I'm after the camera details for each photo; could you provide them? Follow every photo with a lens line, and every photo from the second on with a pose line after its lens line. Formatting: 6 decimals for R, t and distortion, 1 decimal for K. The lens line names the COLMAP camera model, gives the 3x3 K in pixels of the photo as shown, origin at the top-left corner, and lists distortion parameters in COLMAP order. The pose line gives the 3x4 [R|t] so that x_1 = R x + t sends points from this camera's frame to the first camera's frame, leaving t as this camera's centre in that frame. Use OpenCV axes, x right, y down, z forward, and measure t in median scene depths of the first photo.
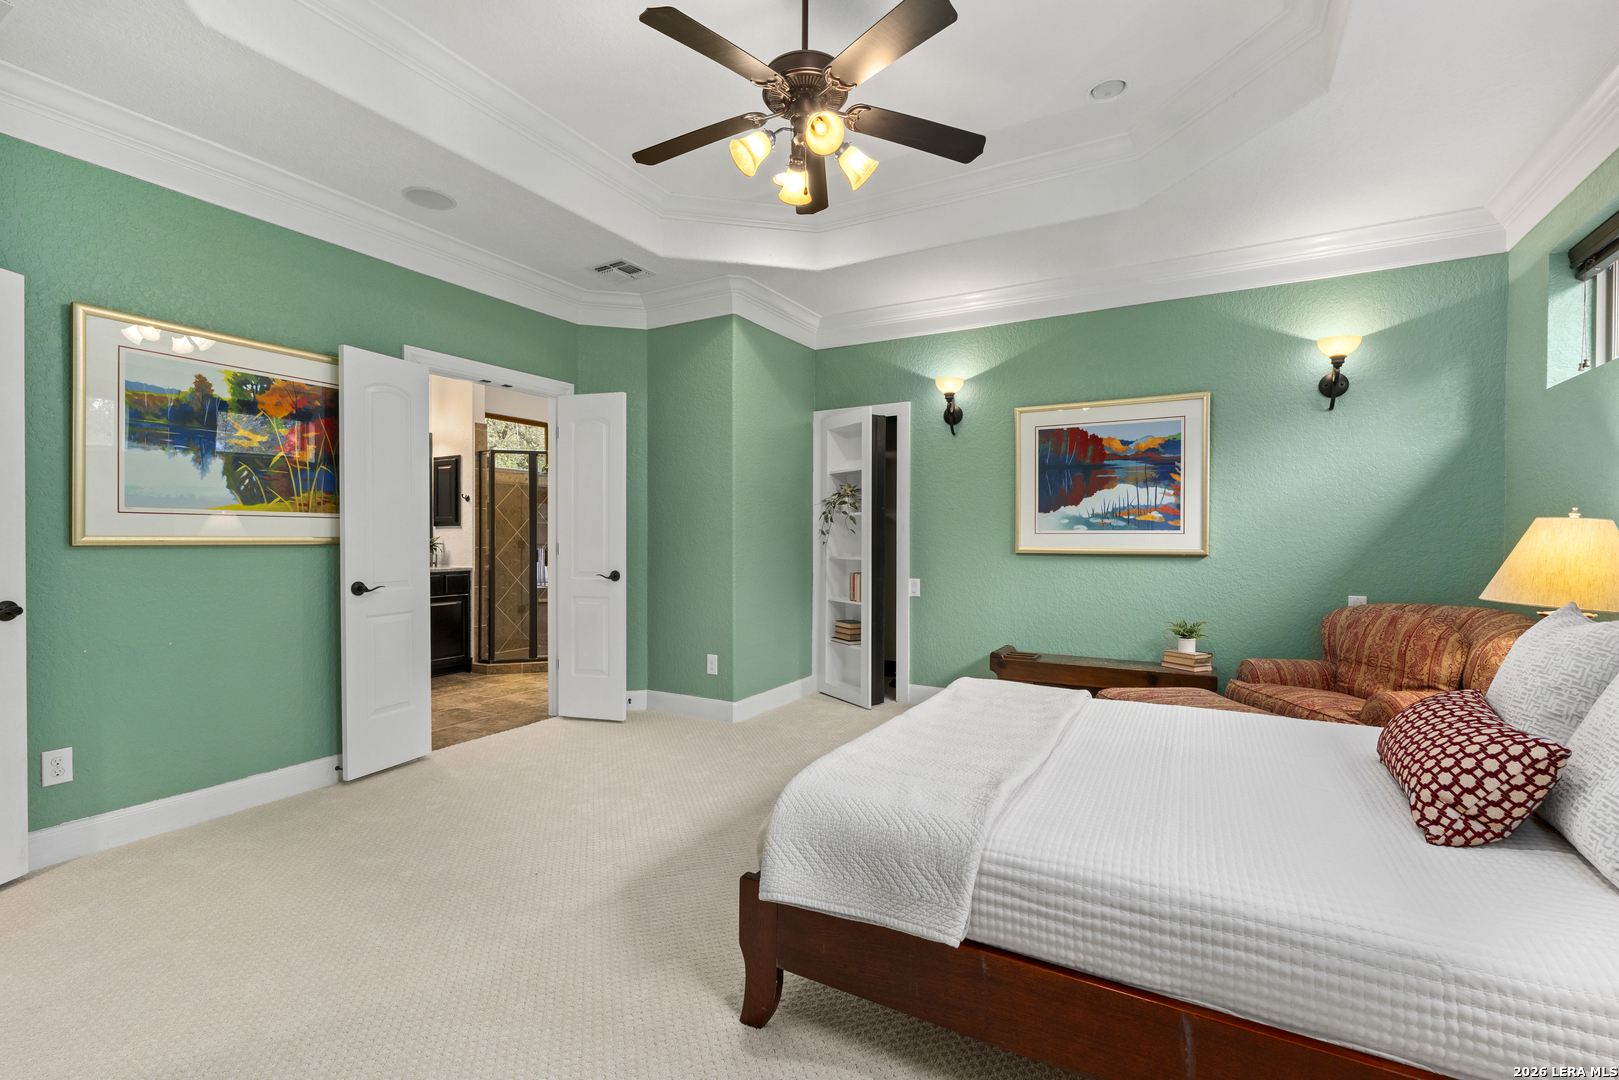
lens RADIAL K [[712.9, 0, 810.1], [0, 712.9, 534.8], [0, 0, 1]] dist [-0.002806, 0.000344]
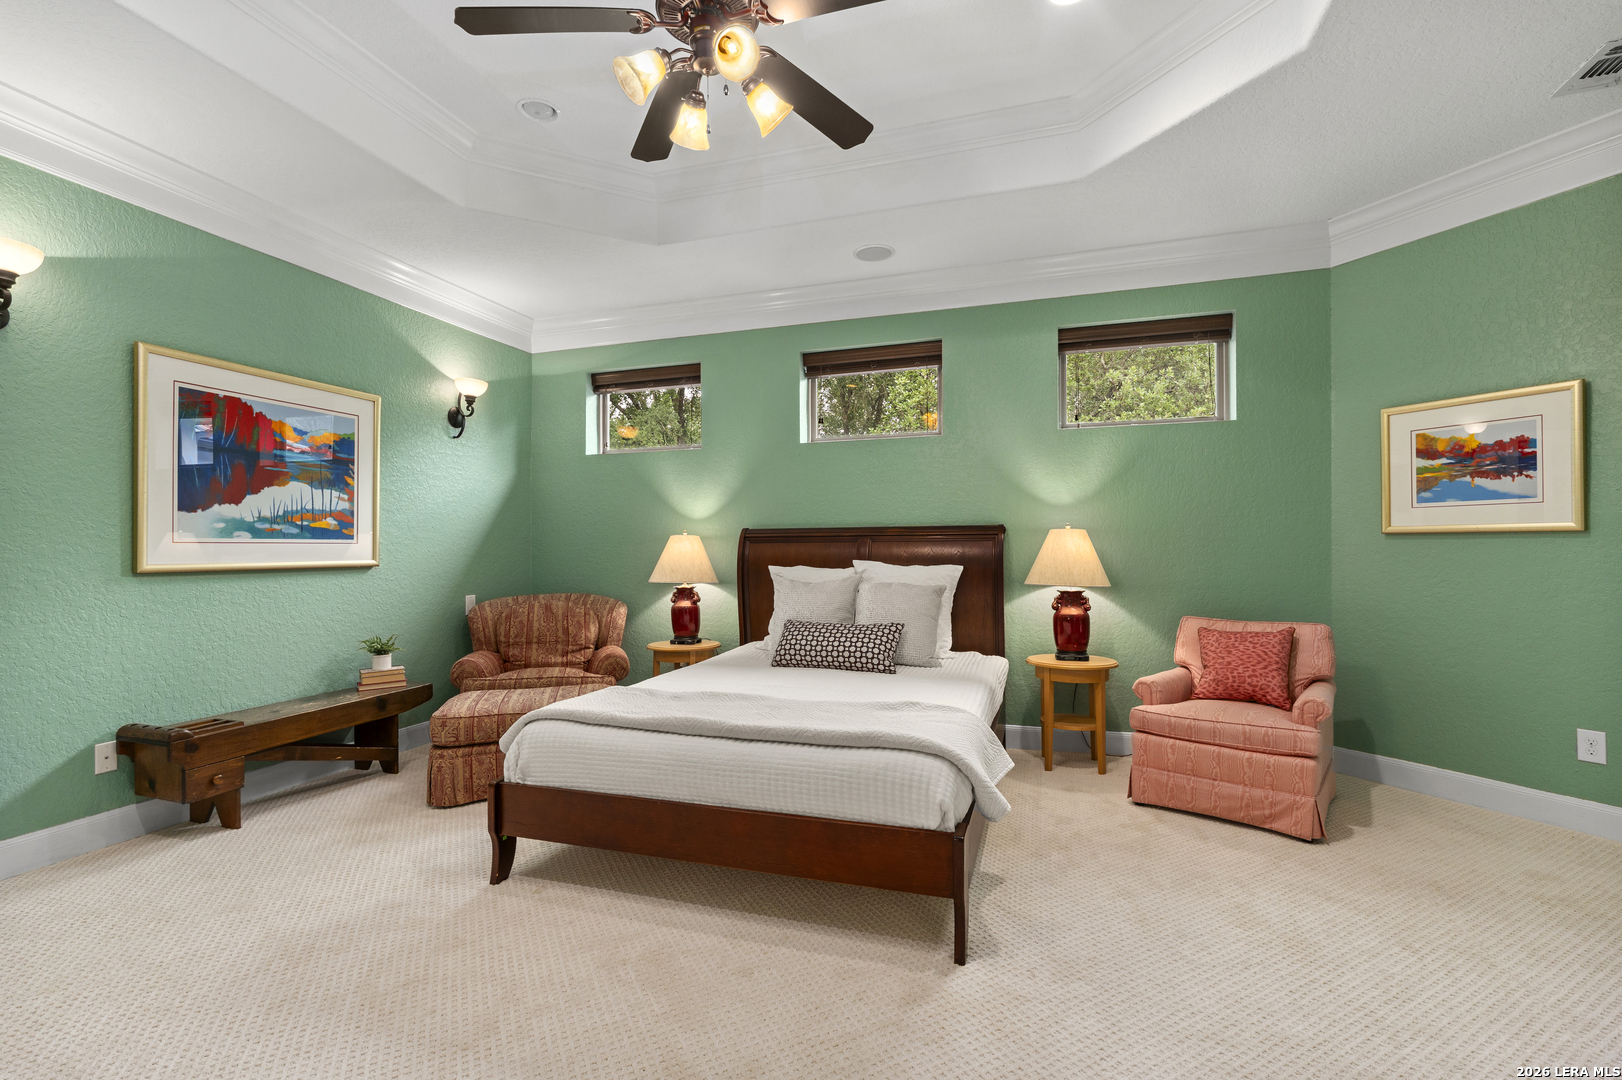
lens RADIAL K [[714.3, 0, 813.6], [0, 714.3, 545.5], [0, 0, 1]] dist [-0.002806, 0.000344]
pose [[-0.191511, 0.003873, 0.981483, -0.480182], [0.005833, 0.999979, -0.002808, 0.006789], [-0.981473, 0.005187, -0.191530, 0.589284]]
